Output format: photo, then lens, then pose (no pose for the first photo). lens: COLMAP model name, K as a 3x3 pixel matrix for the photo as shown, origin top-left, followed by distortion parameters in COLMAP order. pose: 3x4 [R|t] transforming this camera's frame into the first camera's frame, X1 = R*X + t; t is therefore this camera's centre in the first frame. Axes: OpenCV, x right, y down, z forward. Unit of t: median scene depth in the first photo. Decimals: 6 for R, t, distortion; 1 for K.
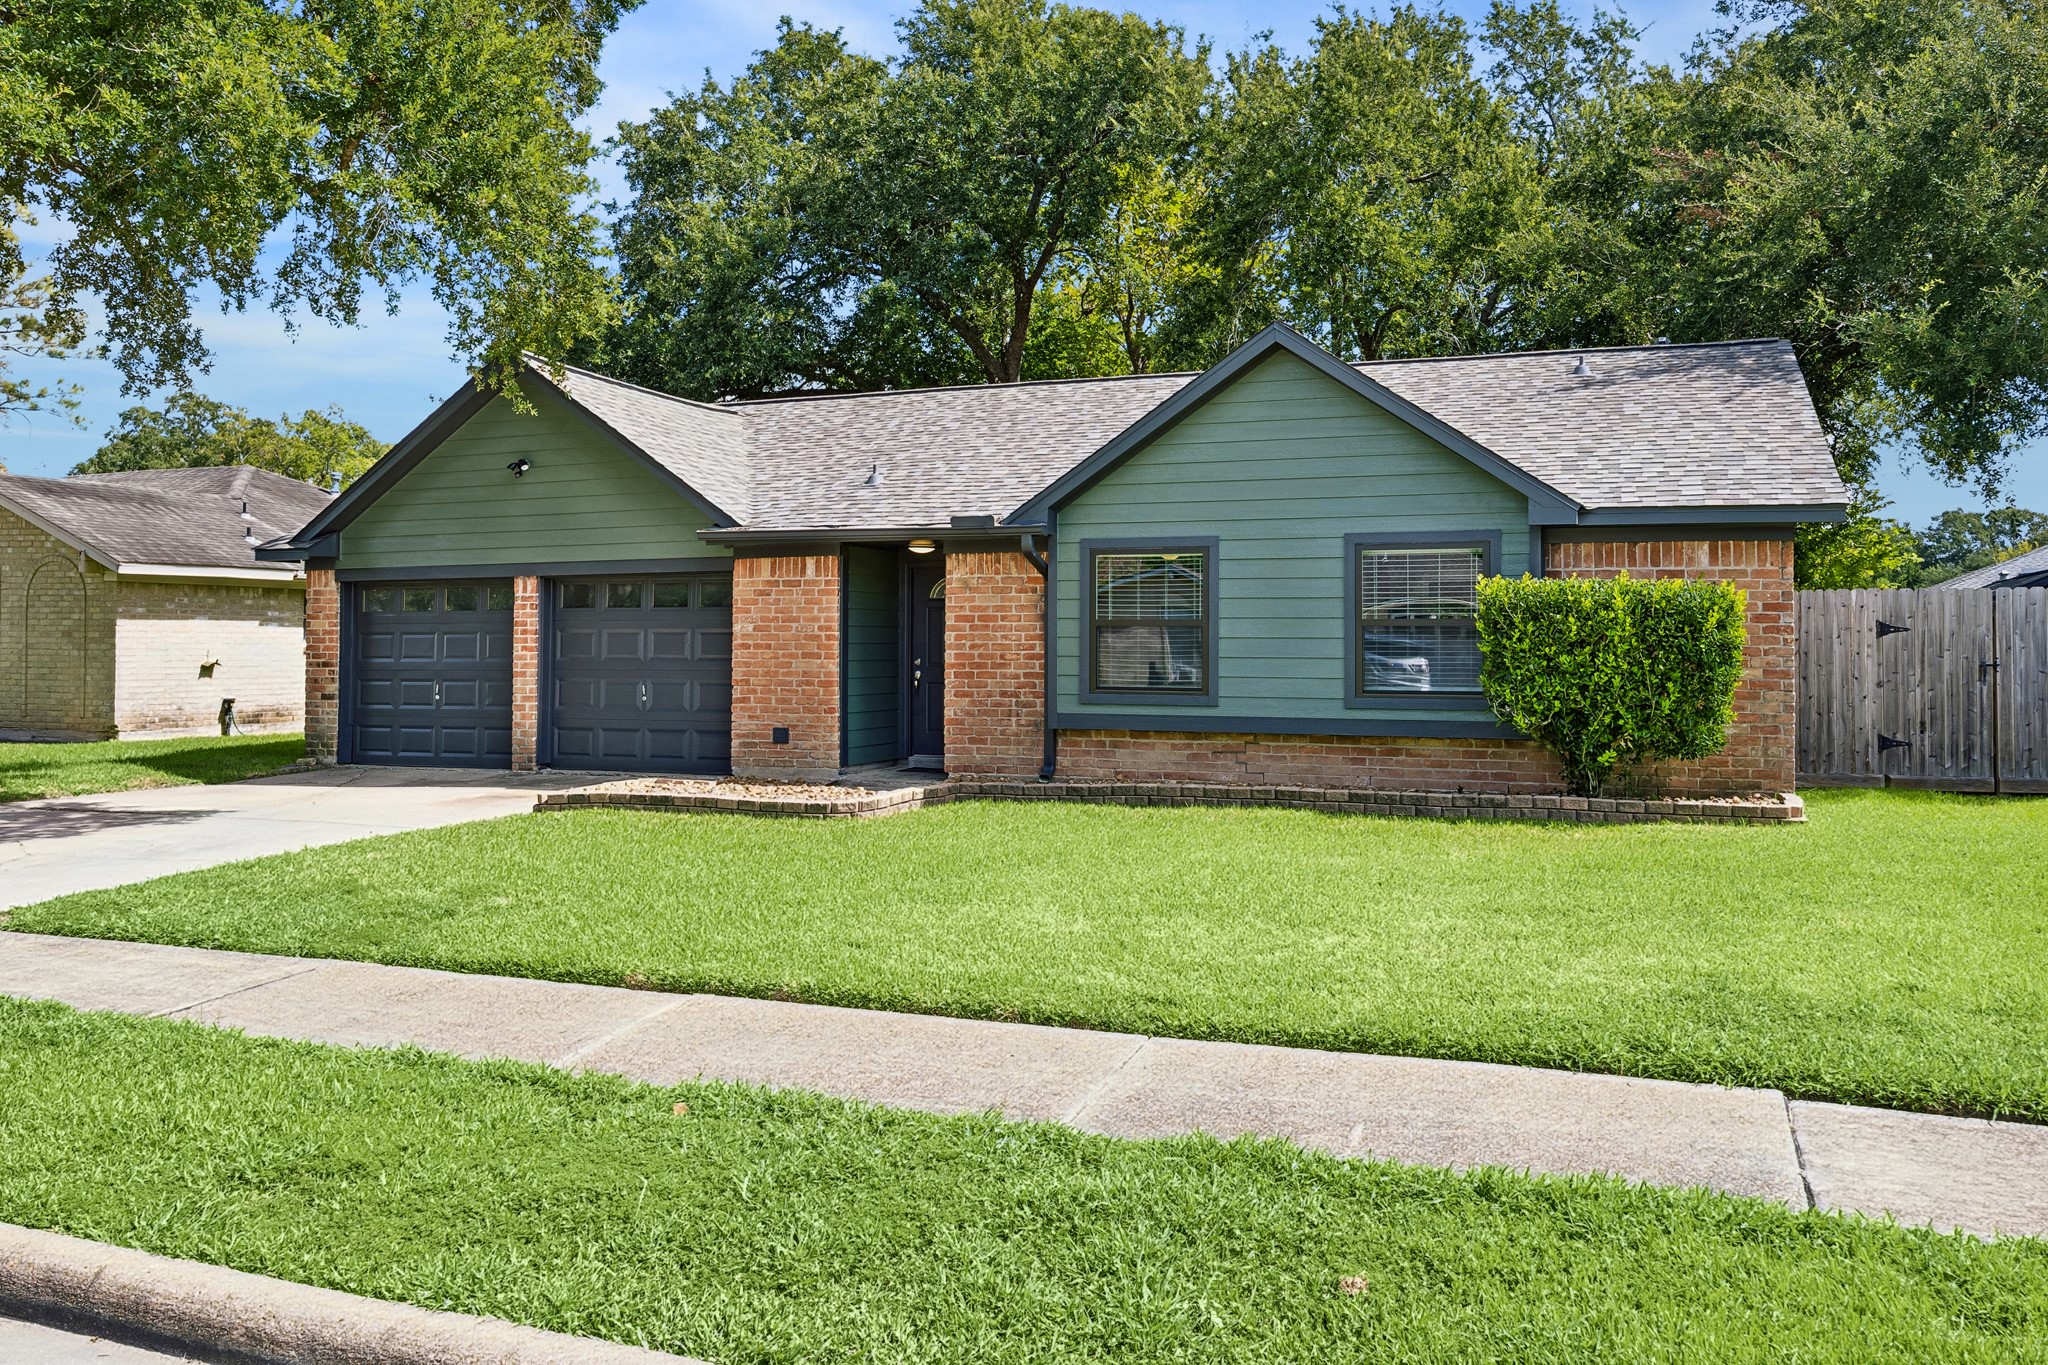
lens RADIAL K [[1739.7, 0, 1025.7], [0, 1739.7, 675.1], [0, 0, 1]] dist [-0.007764, 0.009295]
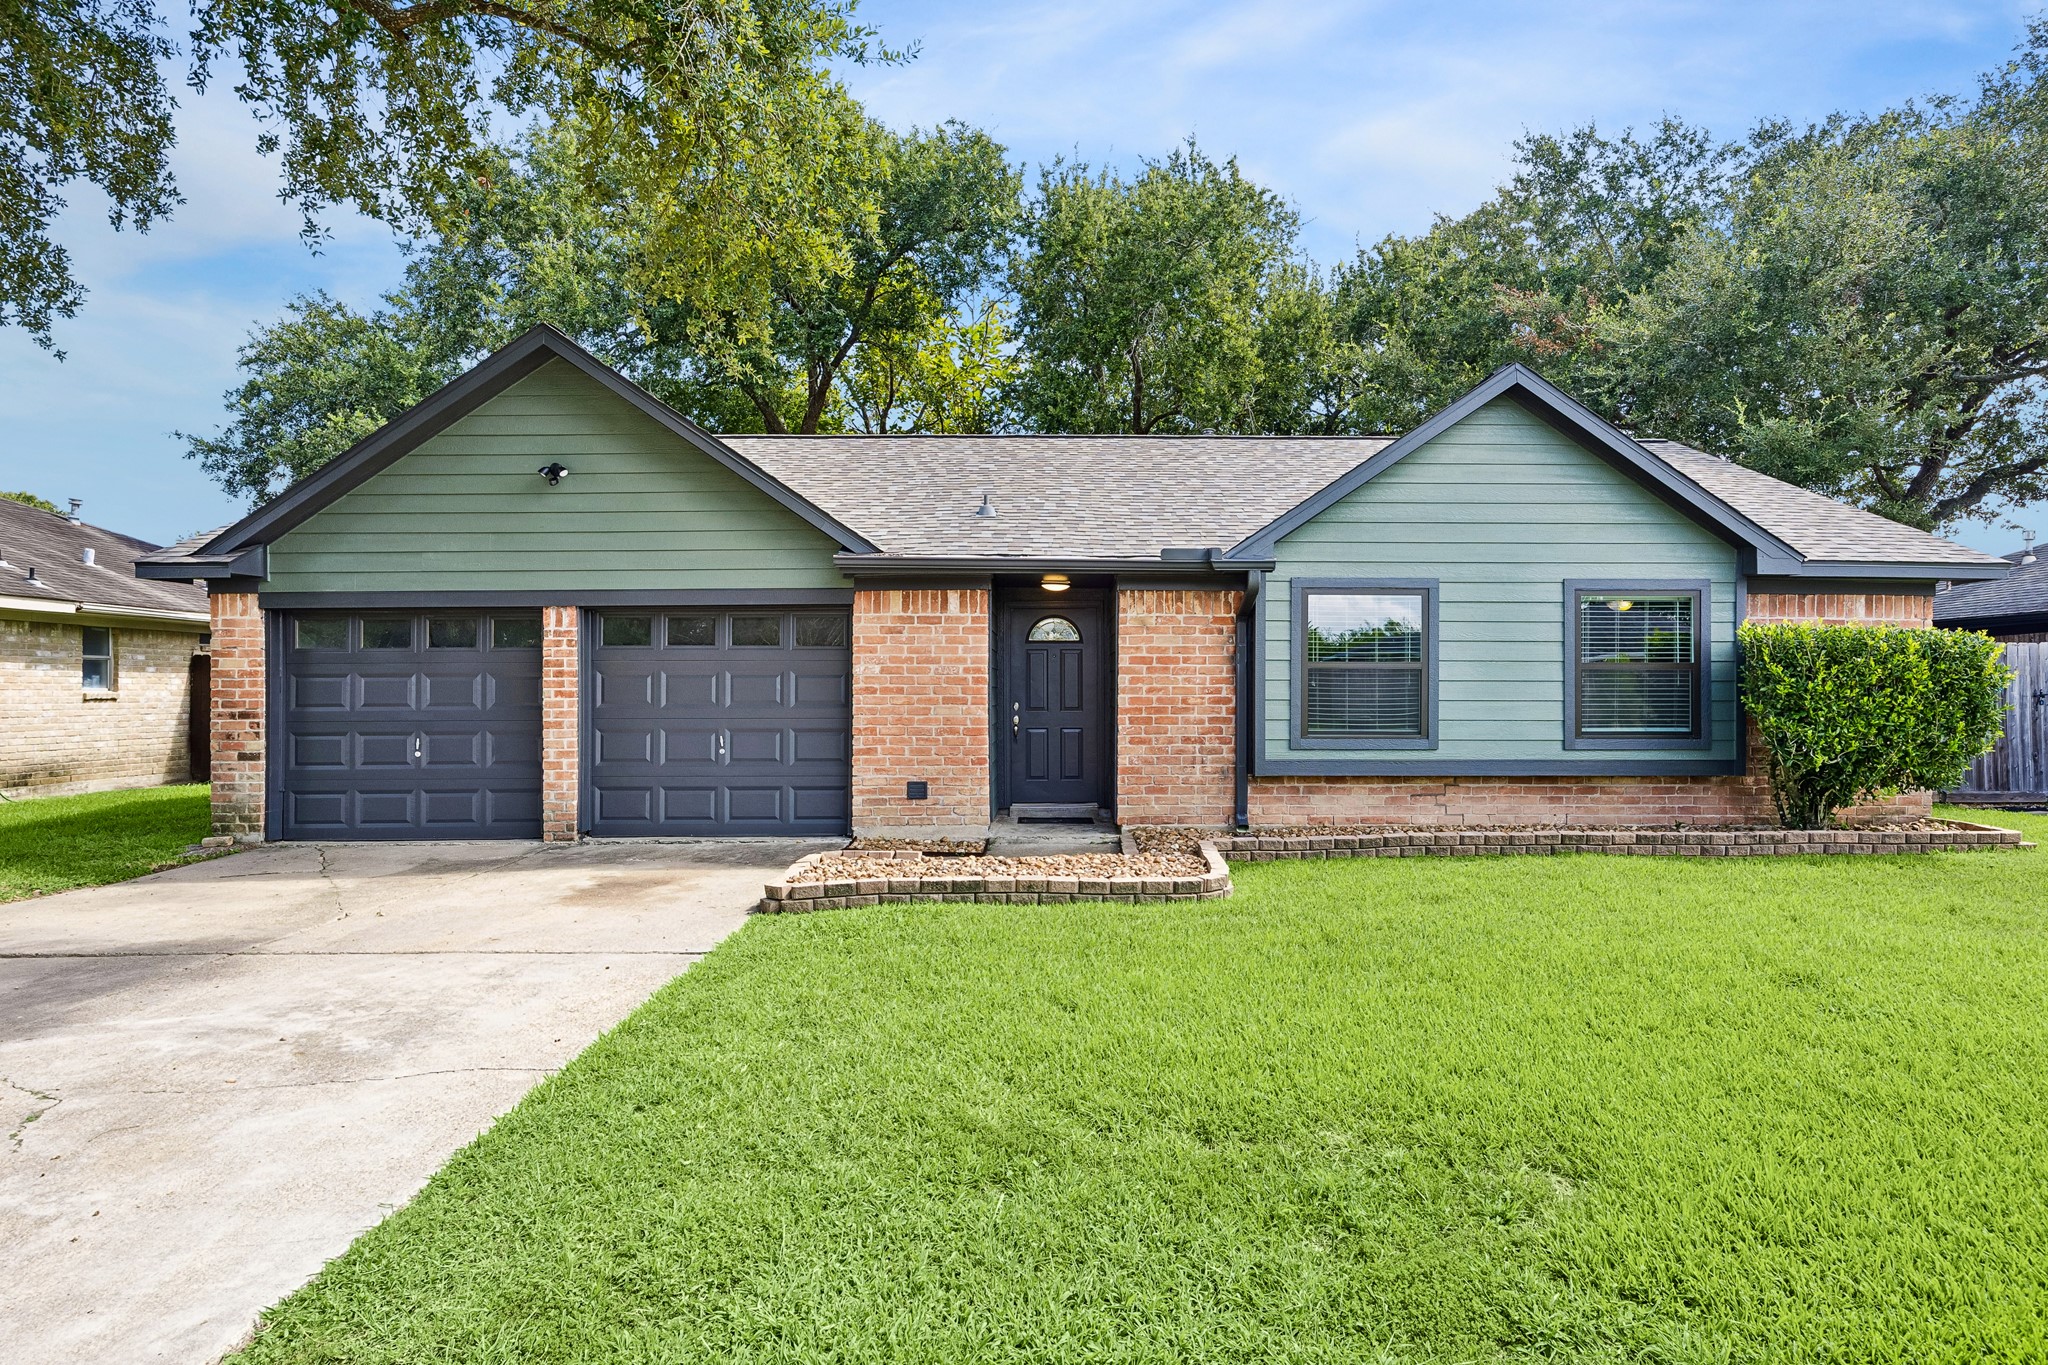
lens RADIAL K [[1175.9, 0, 1038.9], [0, 1175.9, 714.9], [0, 0, 1]] dist [0.001510, -0.004303]
pose [[0.914809, -0.009531, 0.403774, -0.329810], [0.008729, 0.999955, 0.003825, -0.005762], [-0.403792, 0.000026, 0.914851, 0.427416]]
